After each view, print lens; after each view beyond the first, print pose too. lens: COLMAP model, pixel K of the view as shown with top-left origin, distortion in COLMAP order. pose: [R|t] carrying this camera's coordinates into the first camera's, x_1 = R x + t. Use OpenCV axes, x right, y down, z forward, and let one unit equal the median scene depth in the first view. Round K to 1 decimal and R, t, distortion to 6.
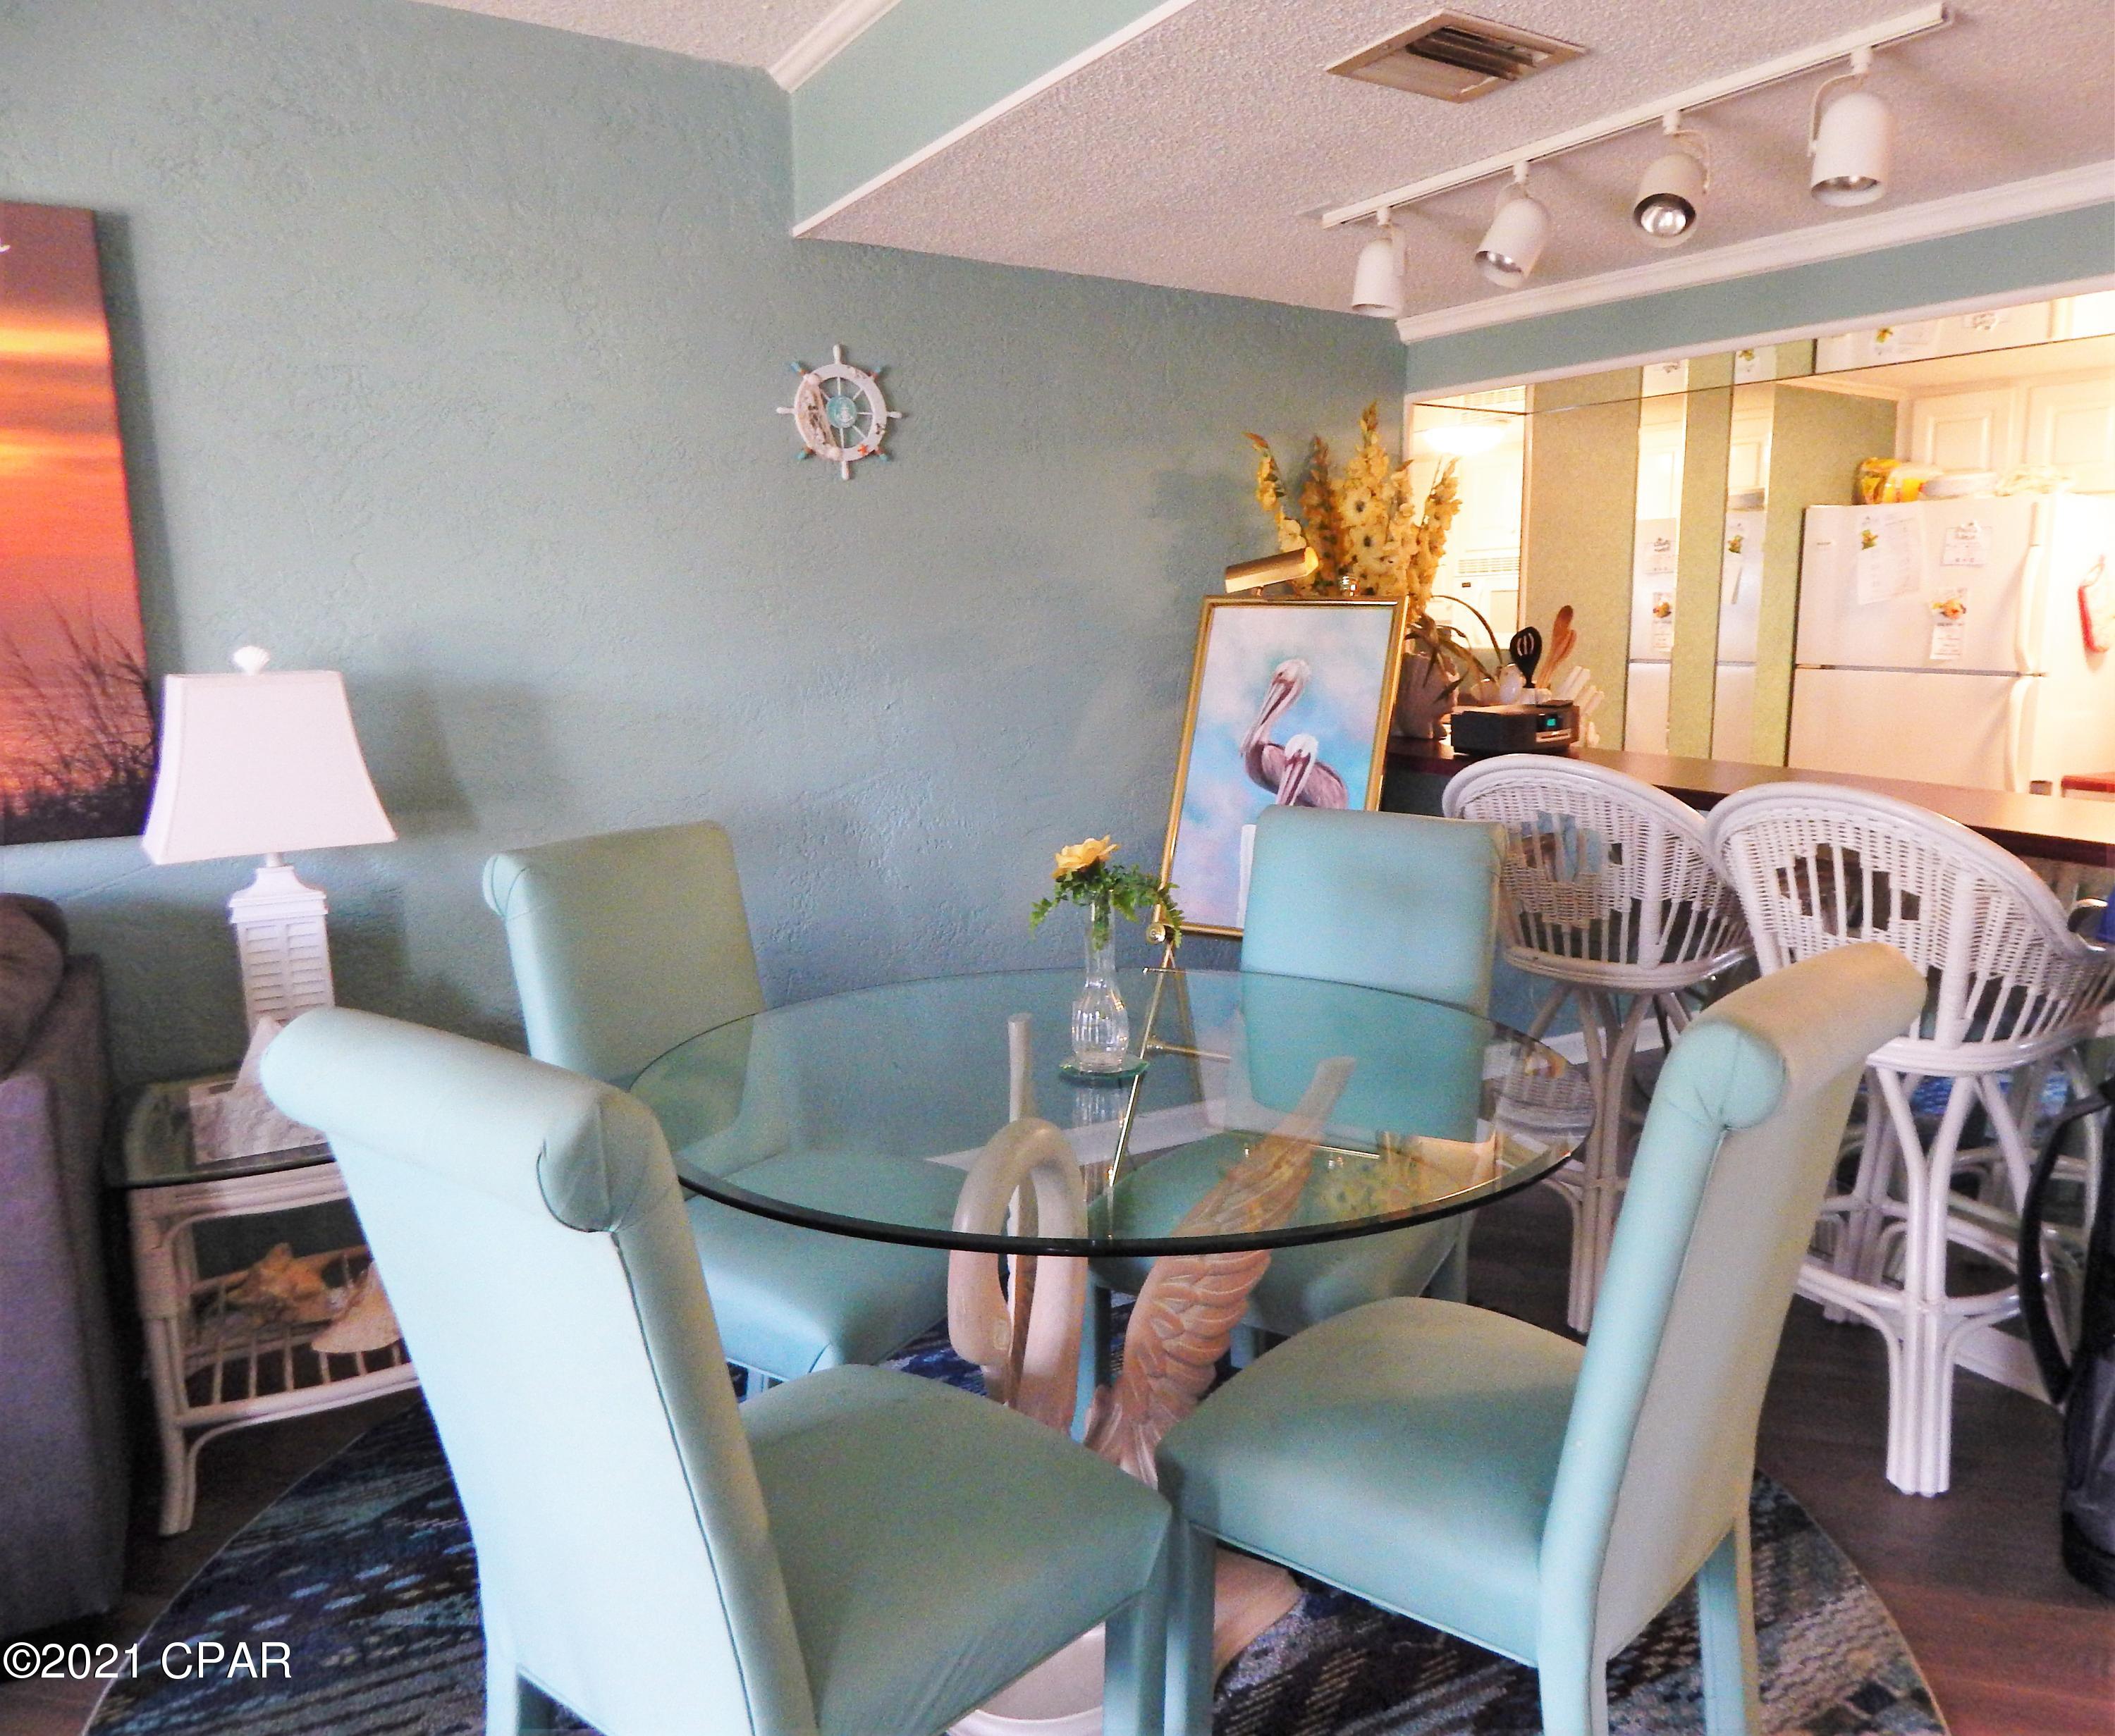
lens RADIAL K [[1588.5, 0, 1186.7], [0, 1588.5, 879.0], [0, 0, 1]] dist [-0.007869, -0.005313]
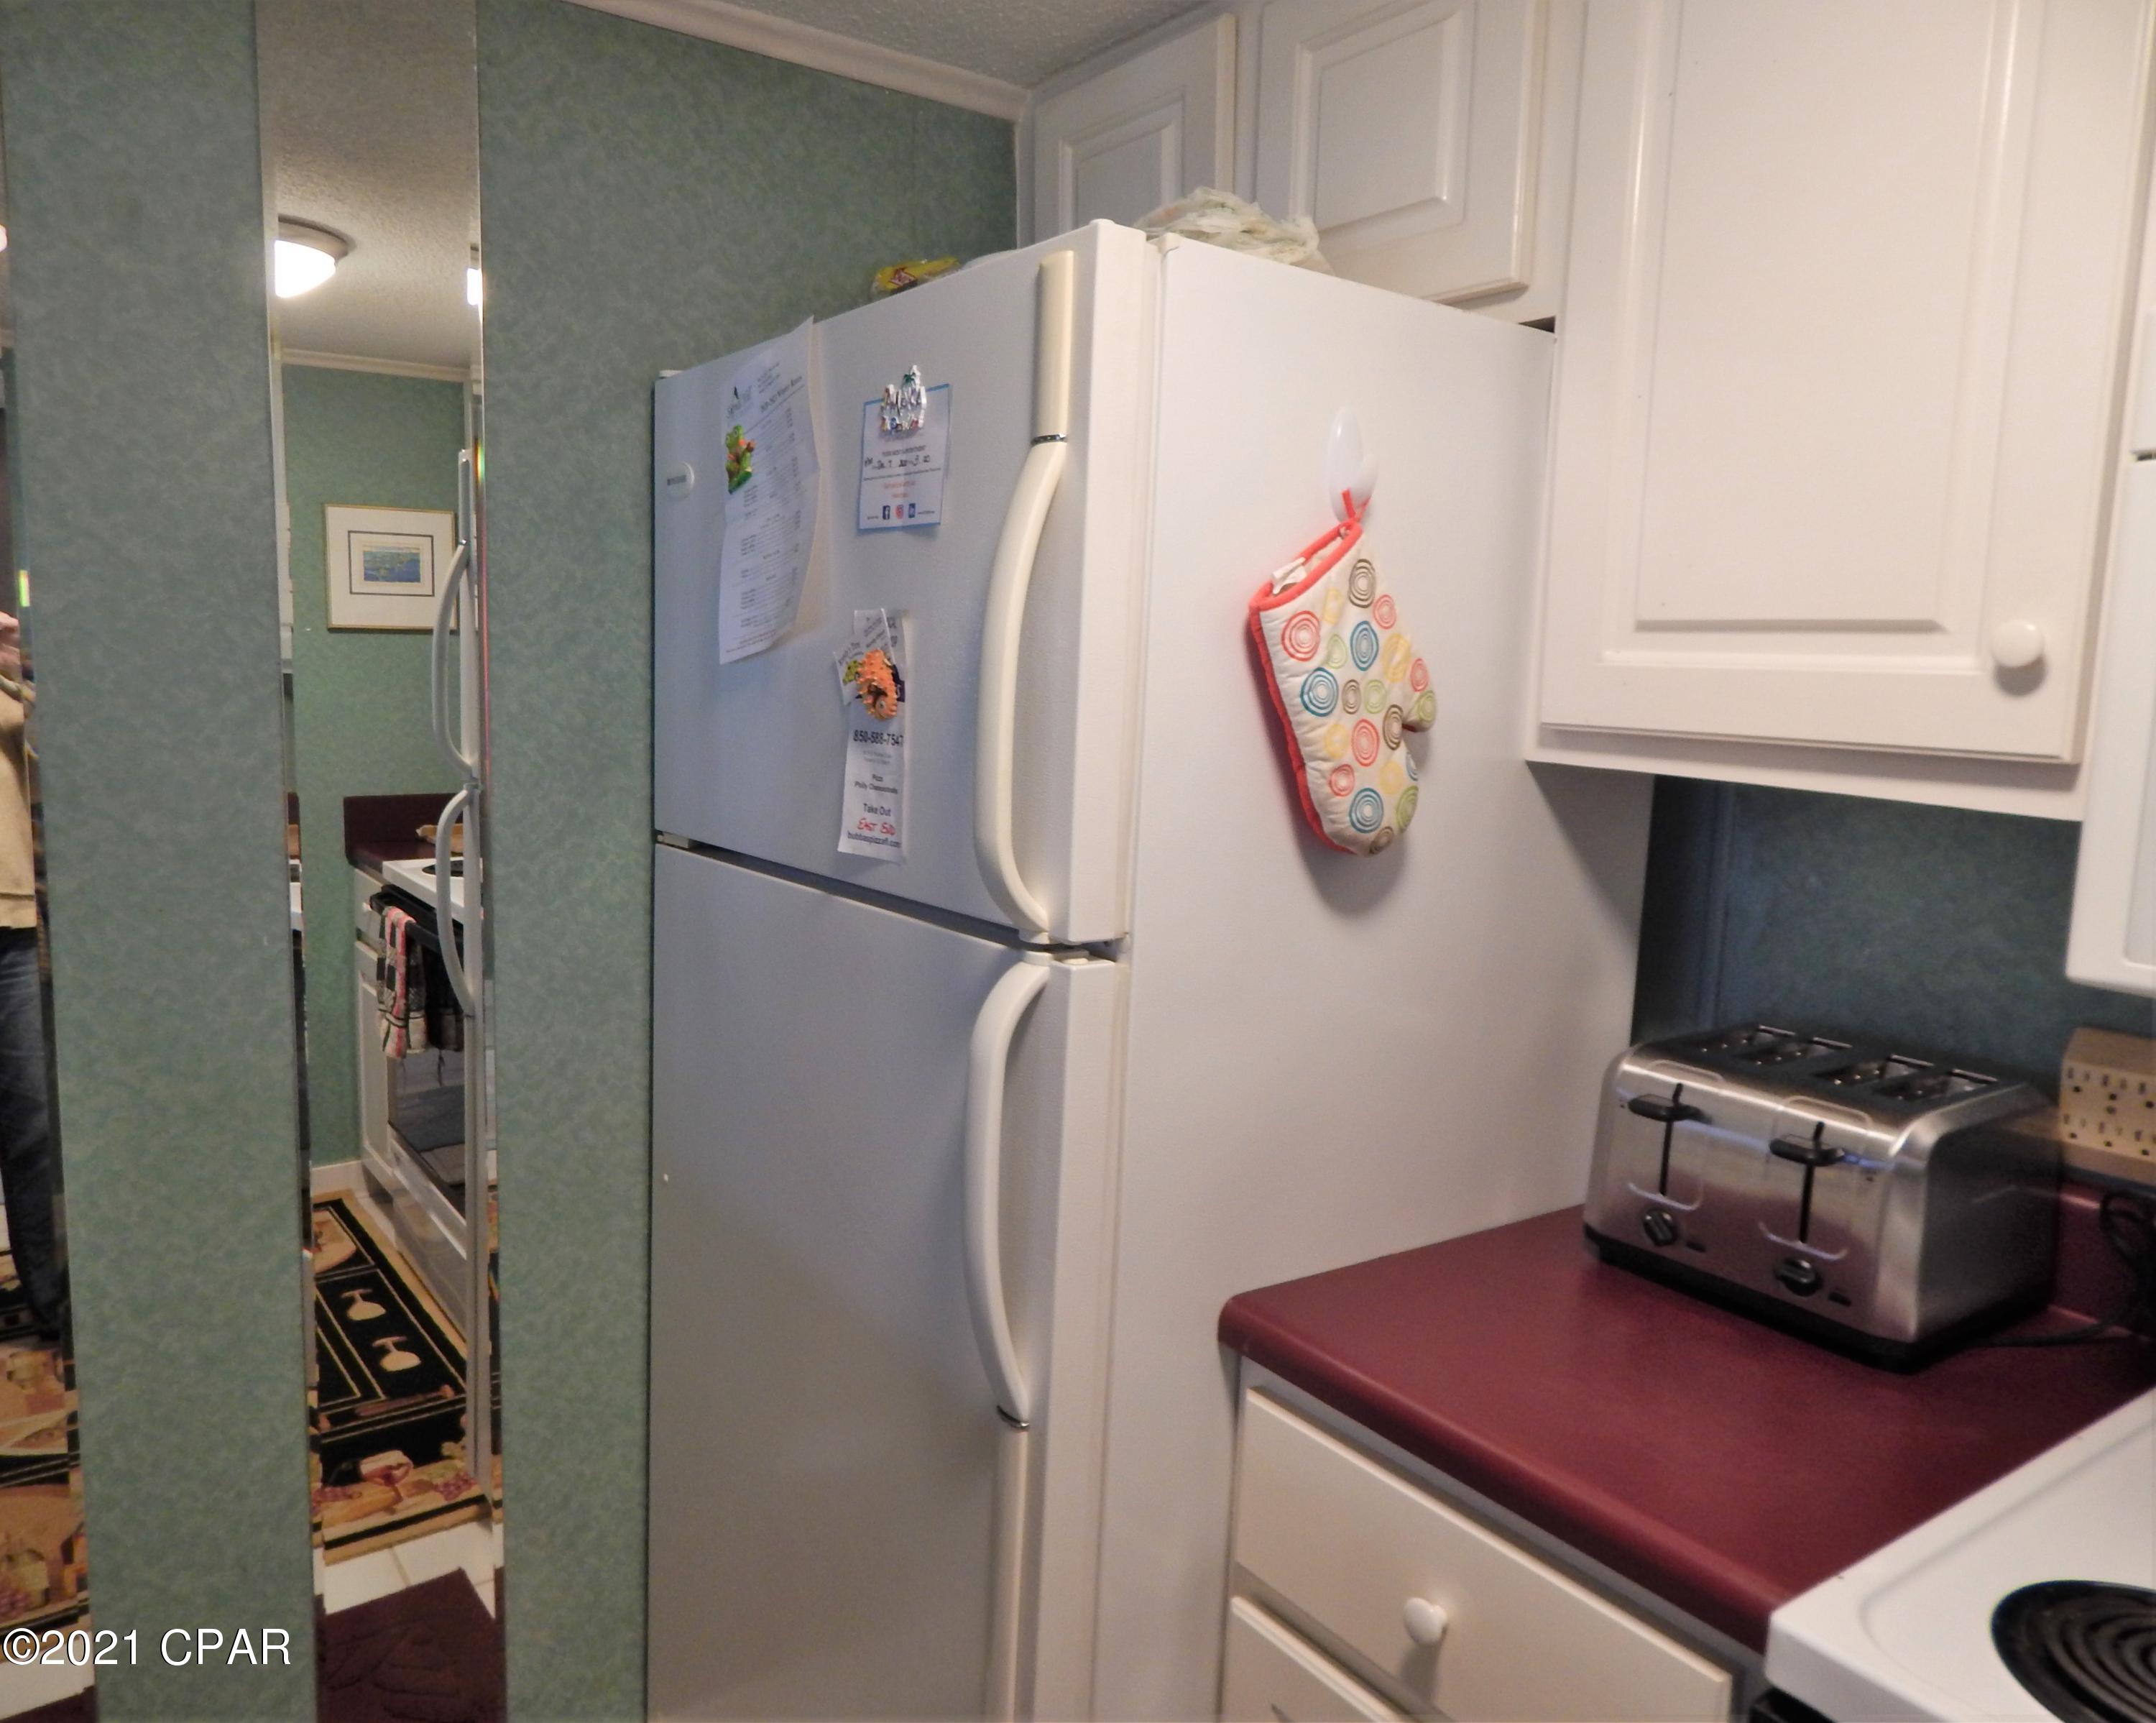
lens RADIAL K [[1537.1, 0, 1069.5], [0, 1537.1, 861.0], [0, 0, 1]] dist [-0.002753, 0.000065]
pose [[0.999678, 0.022263, 0.012201, 0.509104], [-0.021784, 0.999038, -0.038052, -0.127672], [-0.013037, 0.037774, 0.999201, 0.717355]]
